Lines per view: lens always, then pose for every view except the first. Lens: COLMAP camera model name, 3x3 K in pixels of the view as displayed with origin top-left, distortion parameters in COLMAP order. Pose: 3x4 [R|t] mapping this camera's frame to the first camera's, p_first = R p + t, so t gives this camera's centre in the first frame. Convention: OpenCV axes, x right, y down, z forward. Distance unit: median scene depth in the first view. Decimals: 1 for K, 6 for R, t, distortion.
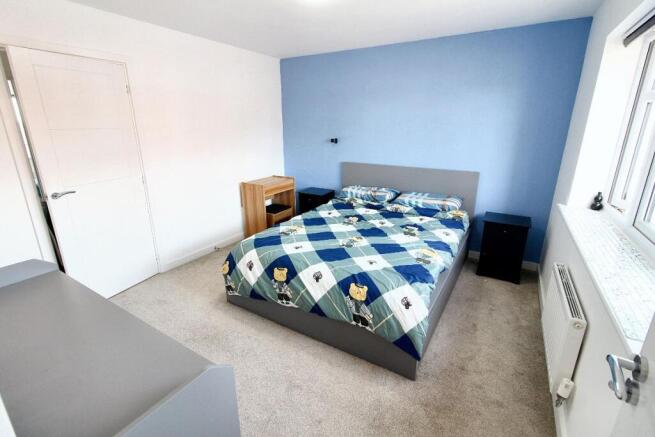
lens RADIAL K [[302.2, 0, 324.0], [0, 302.2, 210.0], [0, 0, 1]] dist [-0.001854, -0.000091]
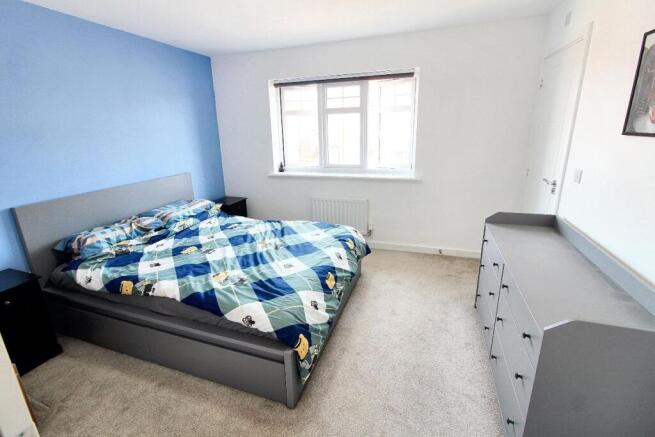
lens RADIAL K [[302.2, 0, 324.0], [0, 302.2, 210.0], [0, 0, 1]] dist [-0.001854, -0.000091]
pose [[-0.210015, -0.259661, 0.942587, -0.700402], [0.291671, 0.903548, 0.313893, -0.213410], [-0.933178, 0.340848, -0.114023, 0.739837]]
